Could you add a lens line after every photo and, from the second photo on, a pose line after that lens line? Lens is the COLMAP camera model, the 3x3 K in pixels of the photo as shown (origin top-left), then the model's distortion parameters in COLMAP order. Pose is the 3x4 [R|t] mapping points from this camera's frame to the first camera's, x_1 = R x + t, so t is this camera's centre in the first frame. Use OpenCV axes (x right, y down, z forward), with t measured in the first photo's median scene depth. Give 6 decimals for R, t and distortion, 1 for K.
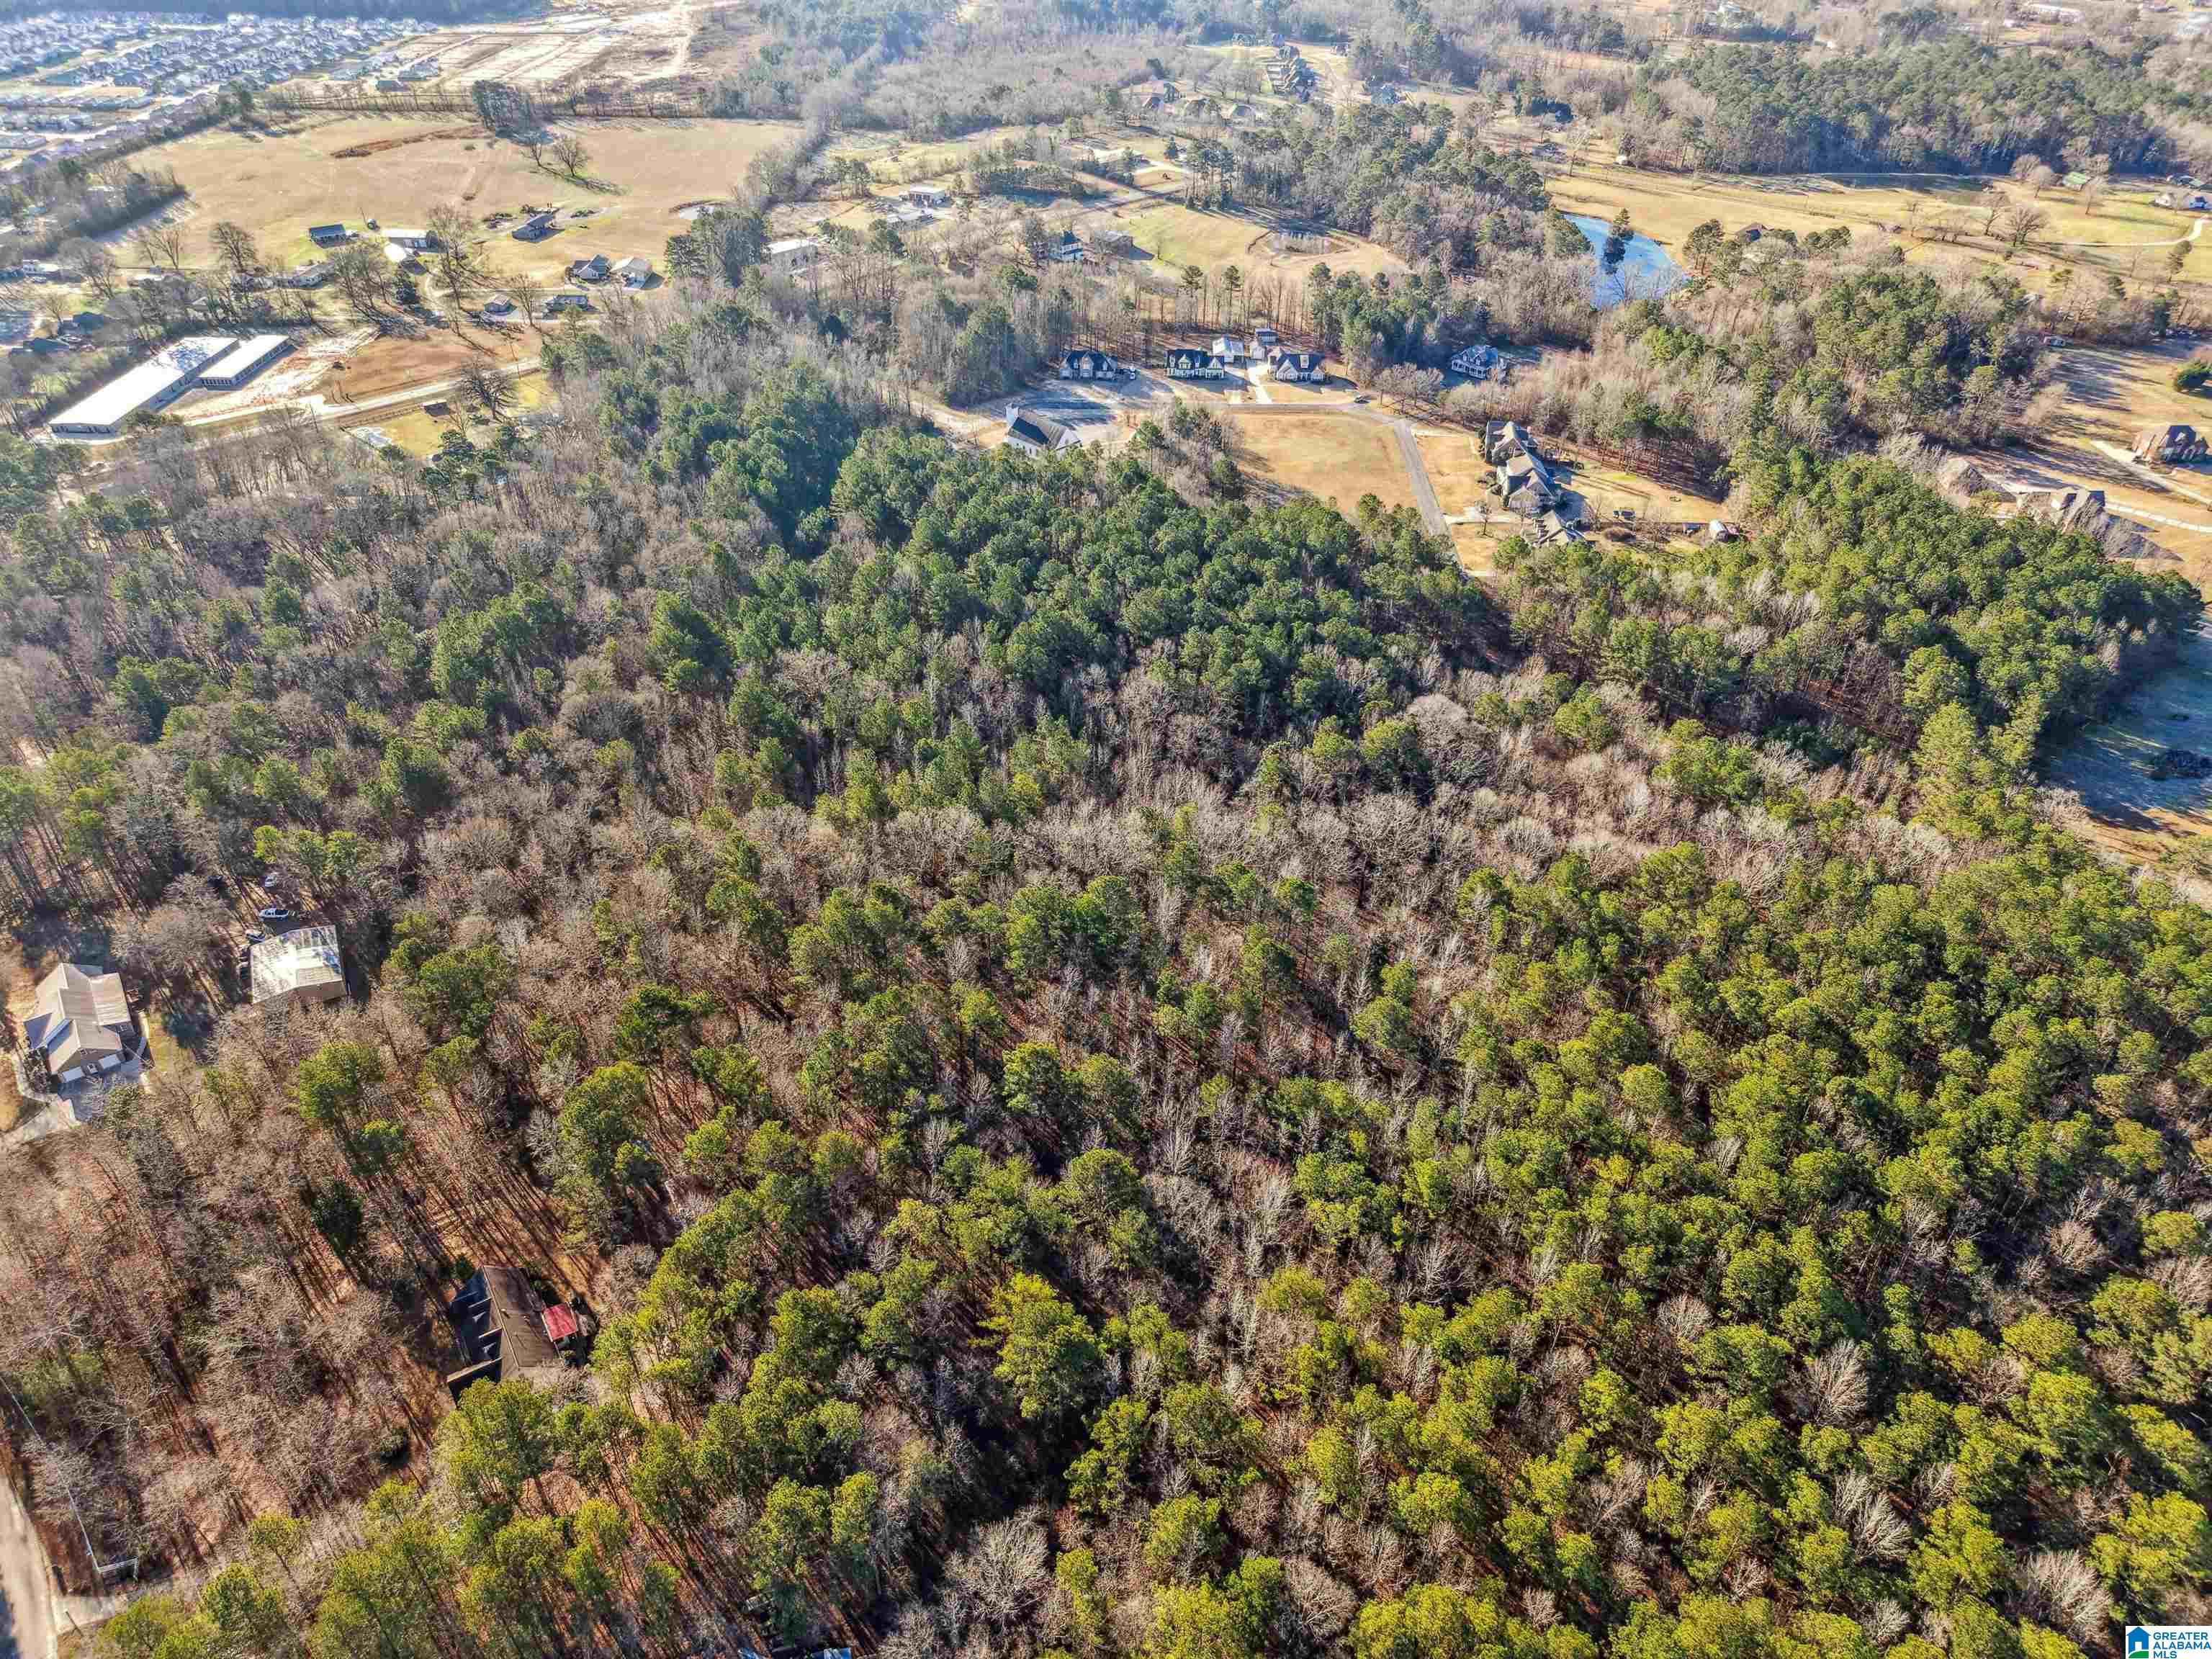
lens RADIAL K [[1517.4, 0, 1130.0], [0, 1517.4, 792.7], [0, 0, 1]] dist [0.001902, -0.001590]
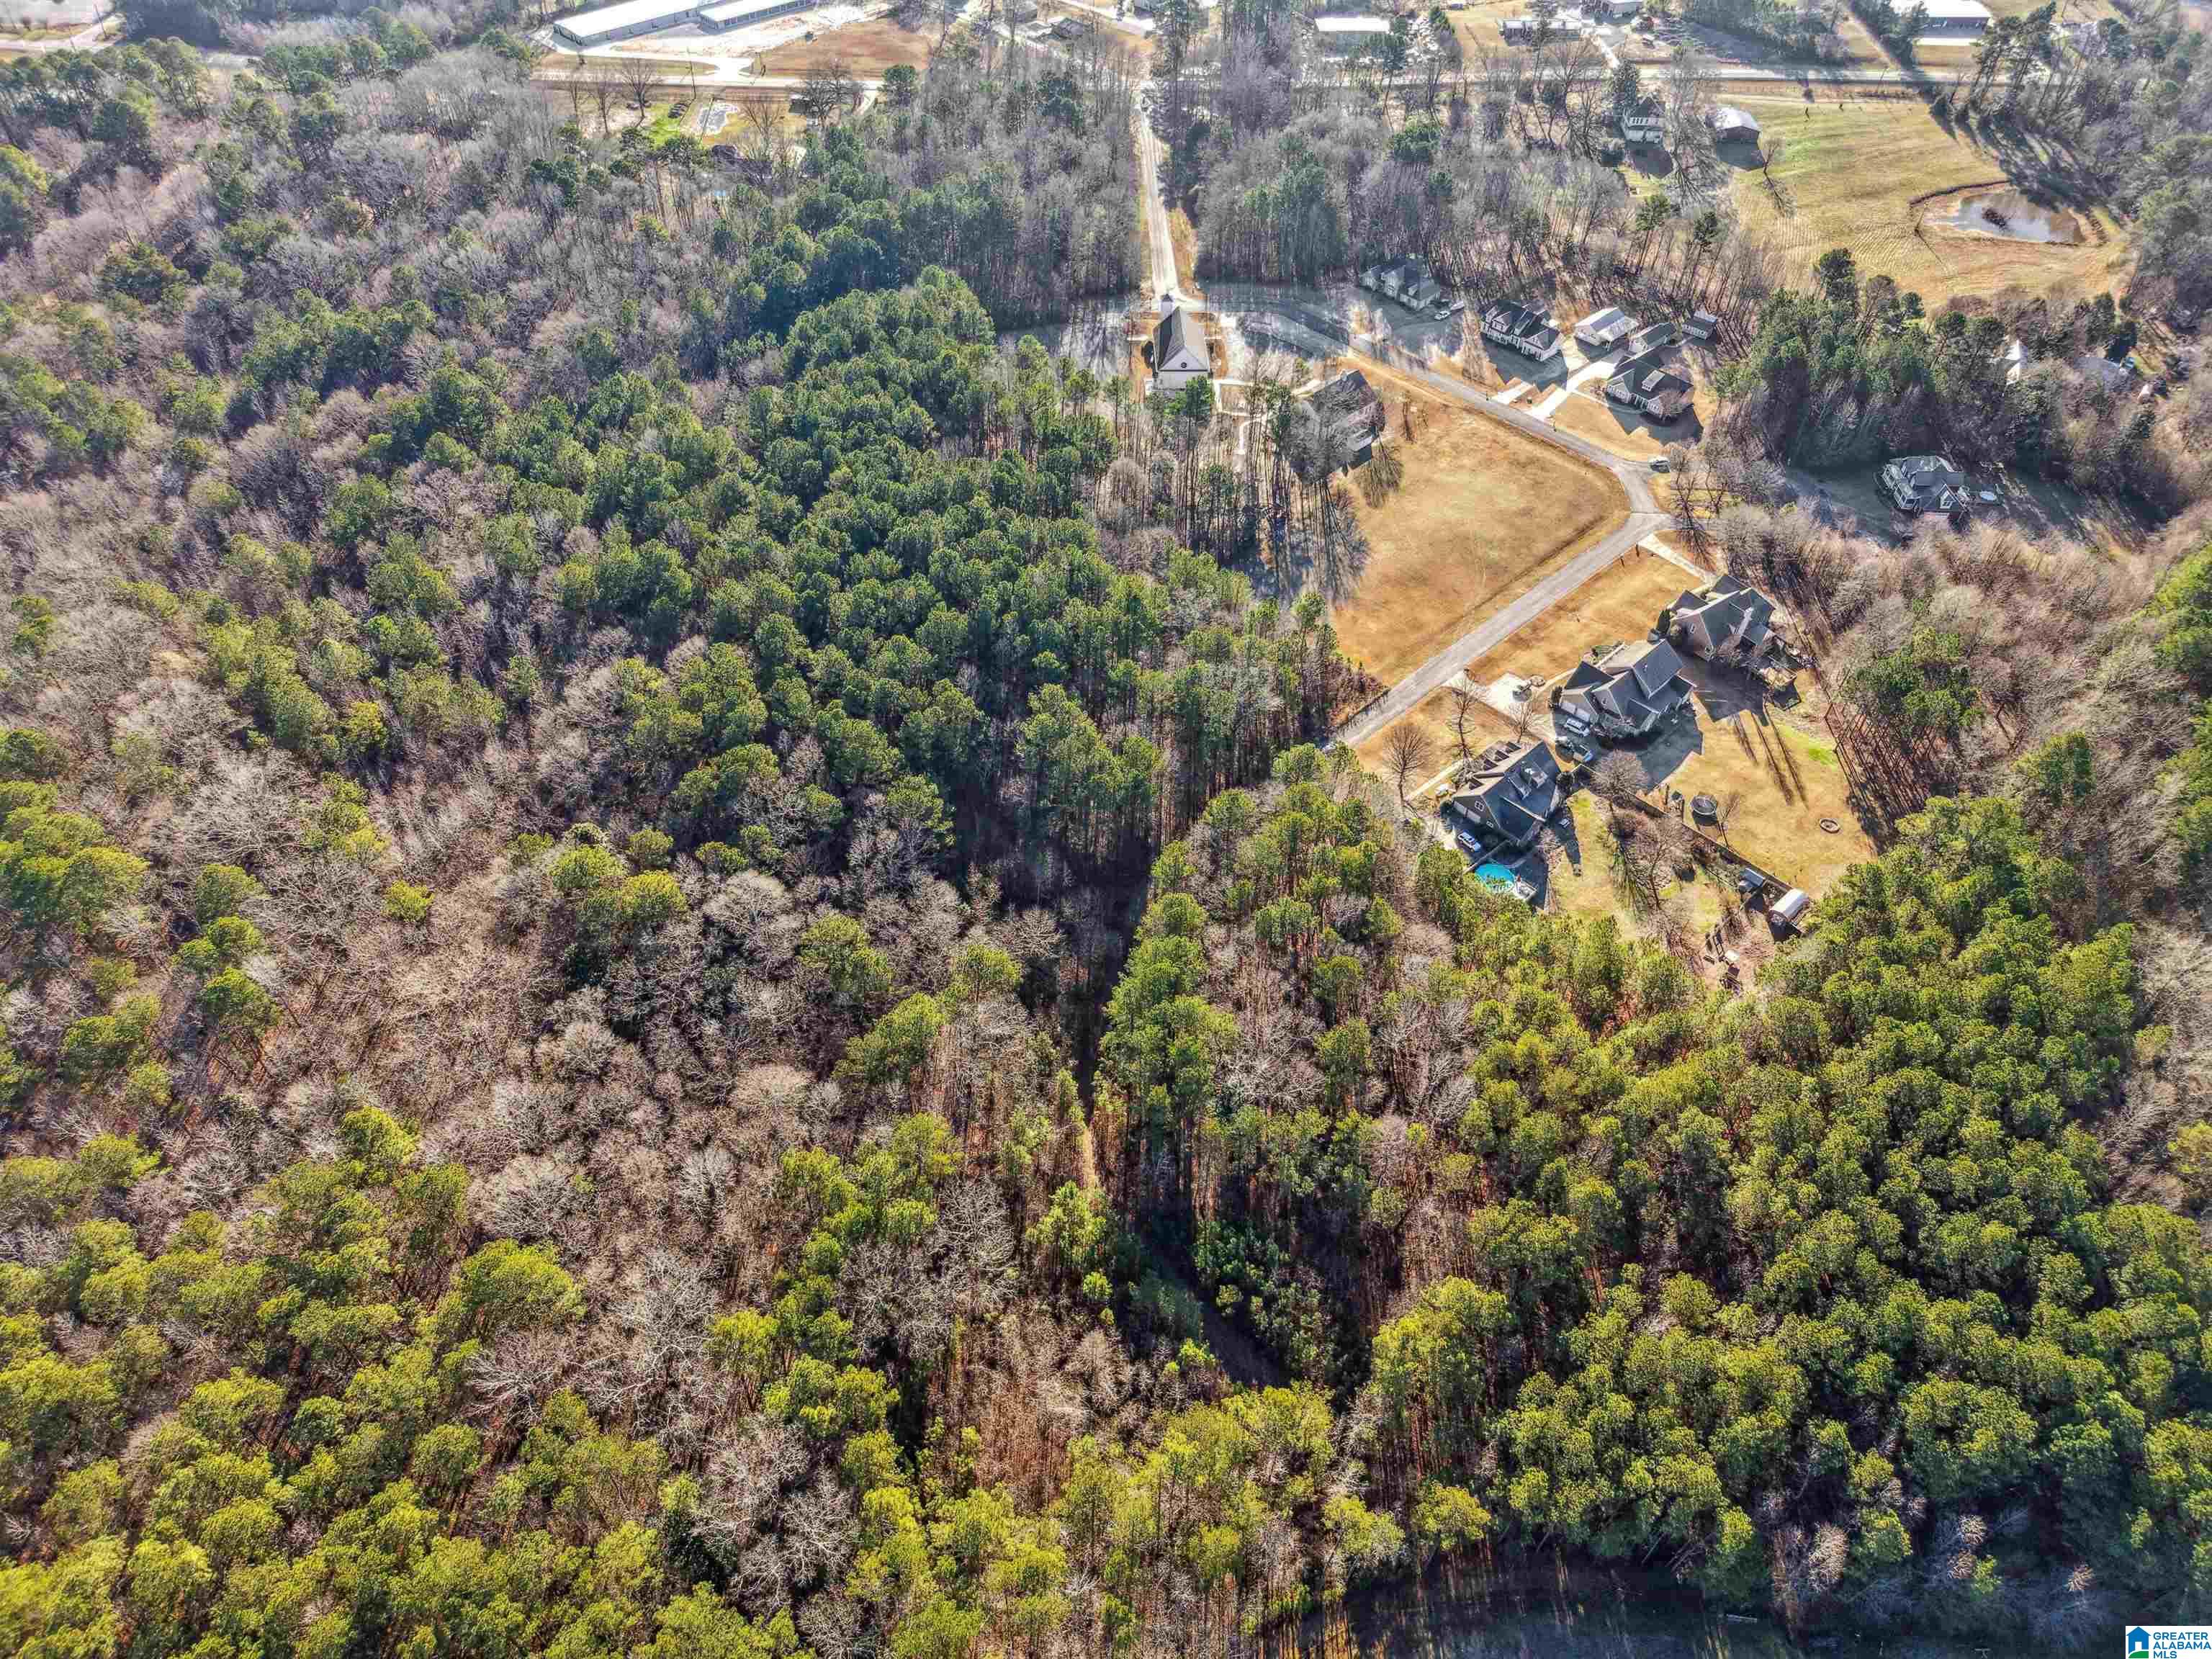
lens RADIAL K [[1486.4, 0, 1104.4], [0, 1486.4, 835.8], [0, 0, 1]] dist [0.009744, -0.006936]
pose [[0.701313, 0.514527, -0.493378, 0.448368], [-0.412692, 0.857390, 0.307519, -0.250942], [0.581244, -0.012054, 0.813640, 0.360969]]
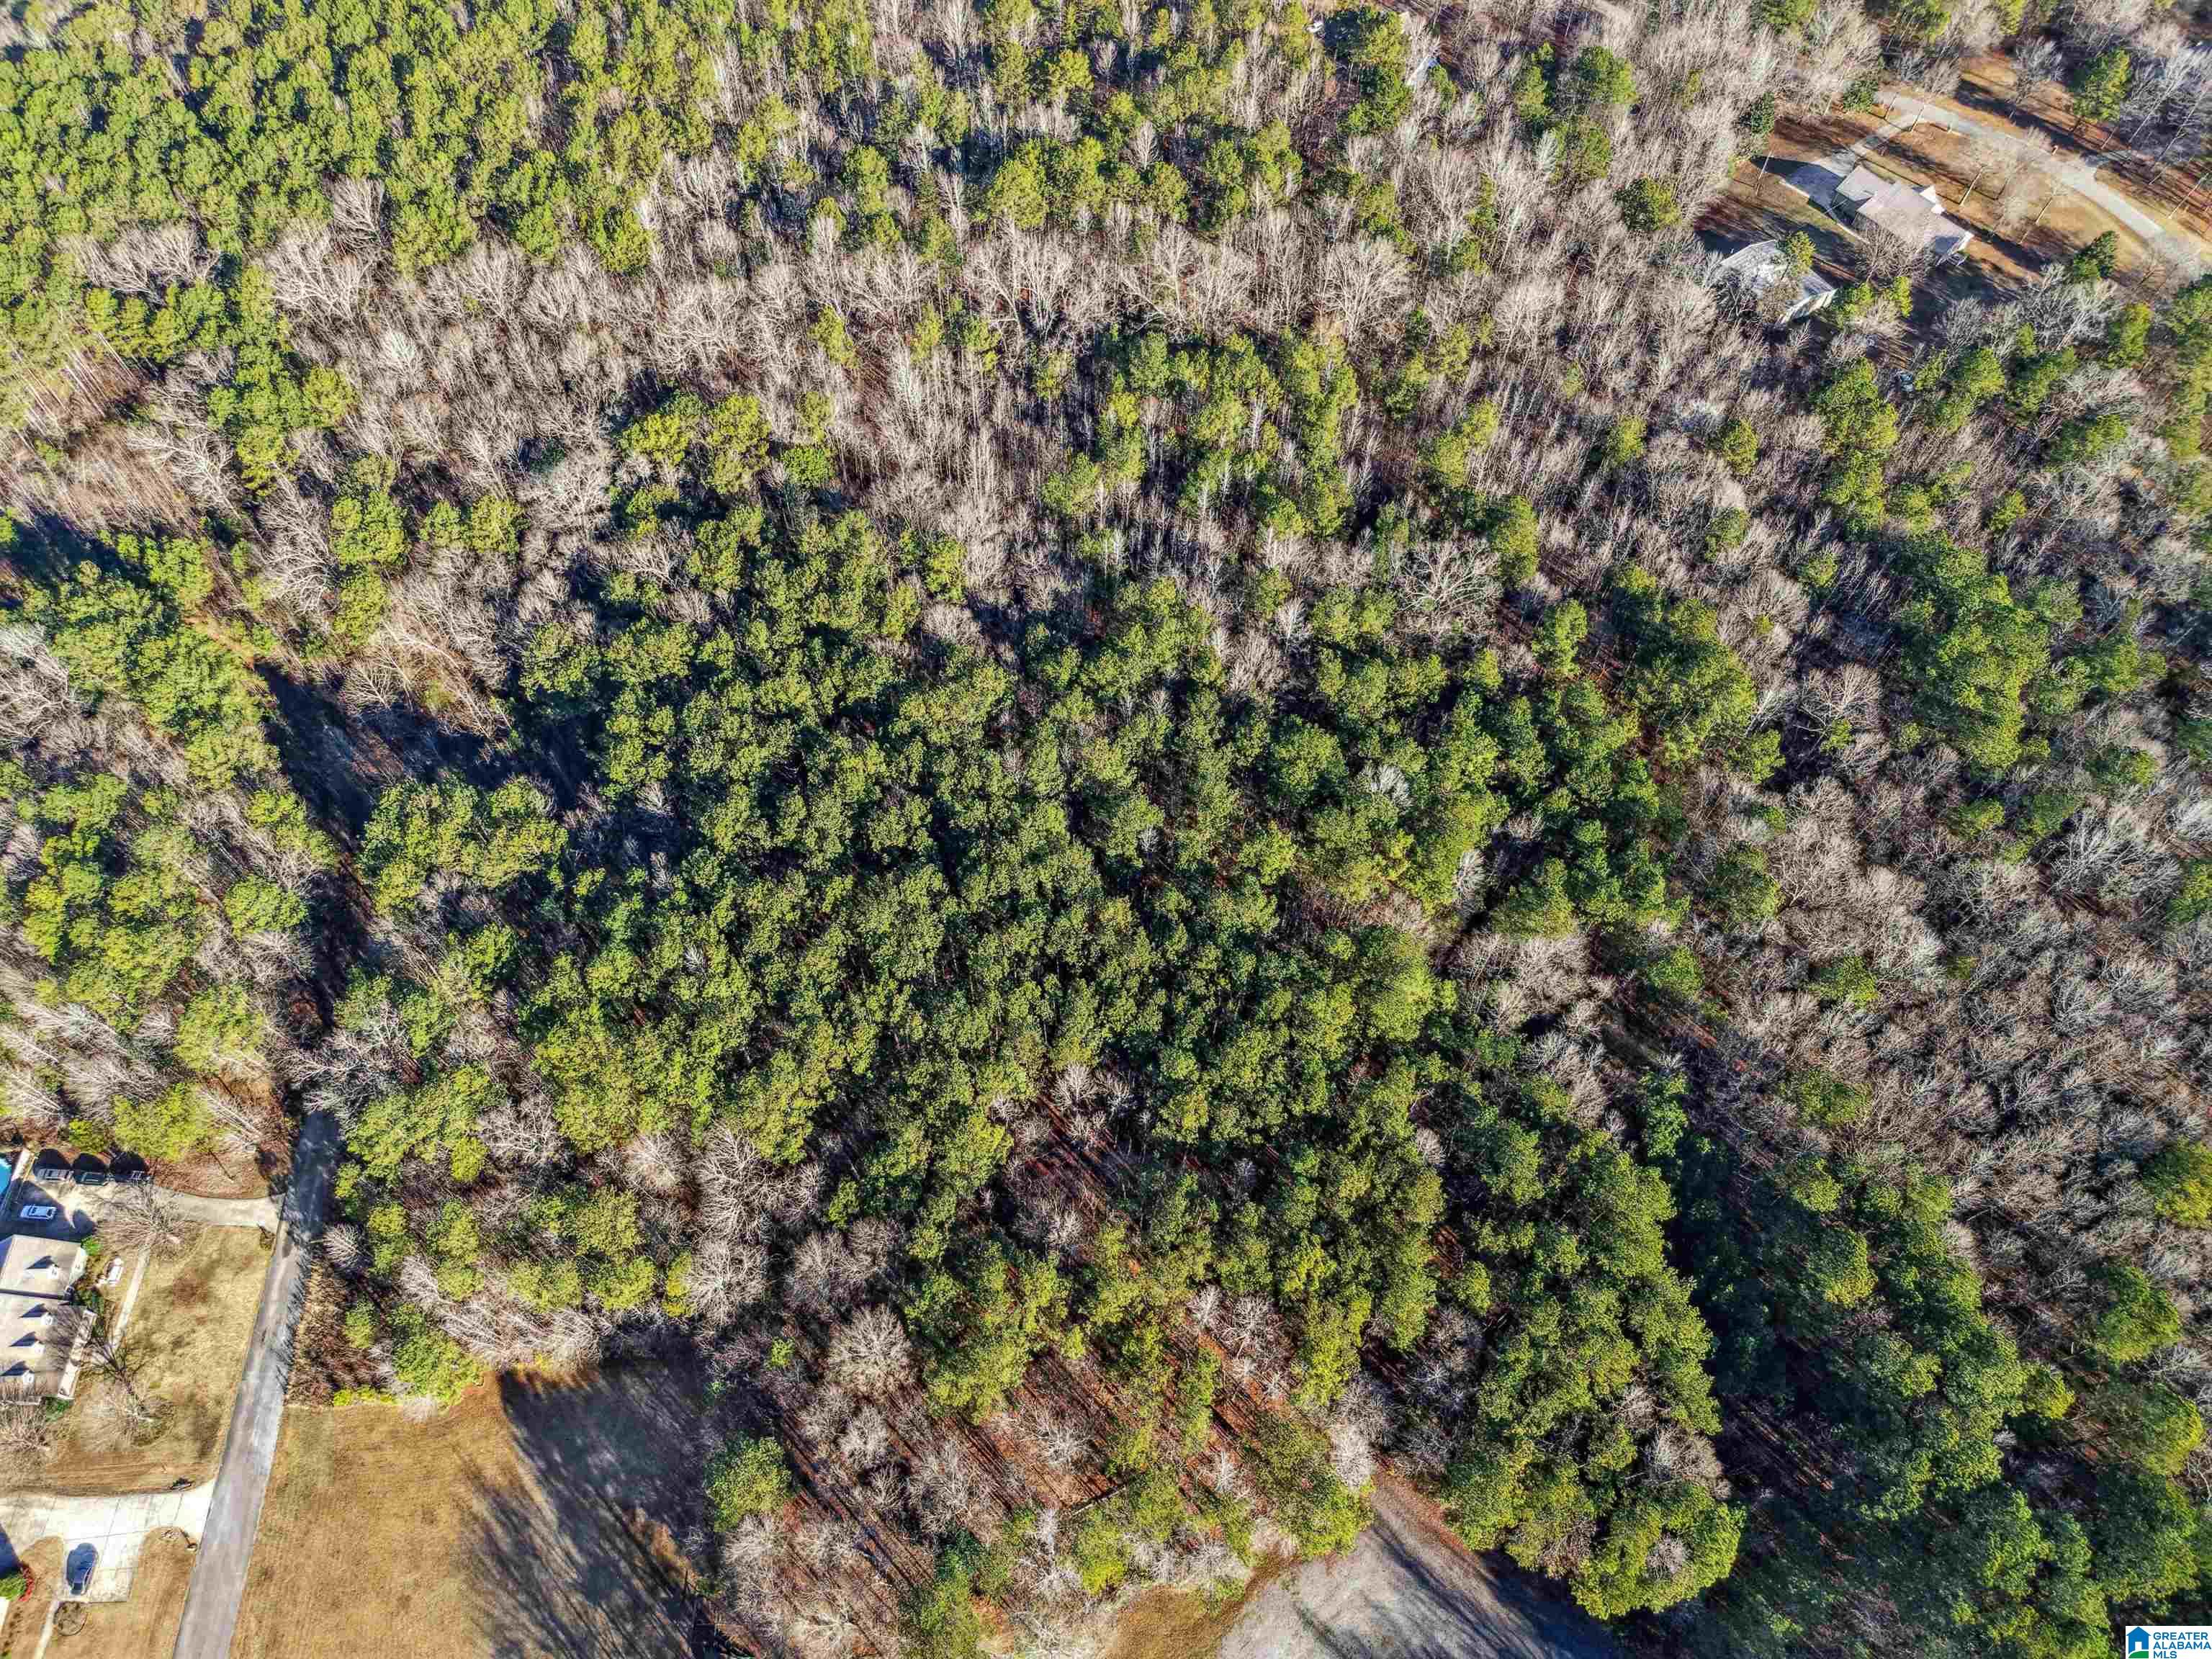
lens RADIAL K [[1486.4, 0, 1104.4], [0, 1486.4, 835.8], [0, 0, 1]] dist [0.009744, -0.006936]
pose [[-0.998711, 0.019066, -0.047050, -0.013642], [-0.048243, -0.067913, 0.996524, -0.555871], [0.015804, 0.997509, 0.068746, 0.775147]]
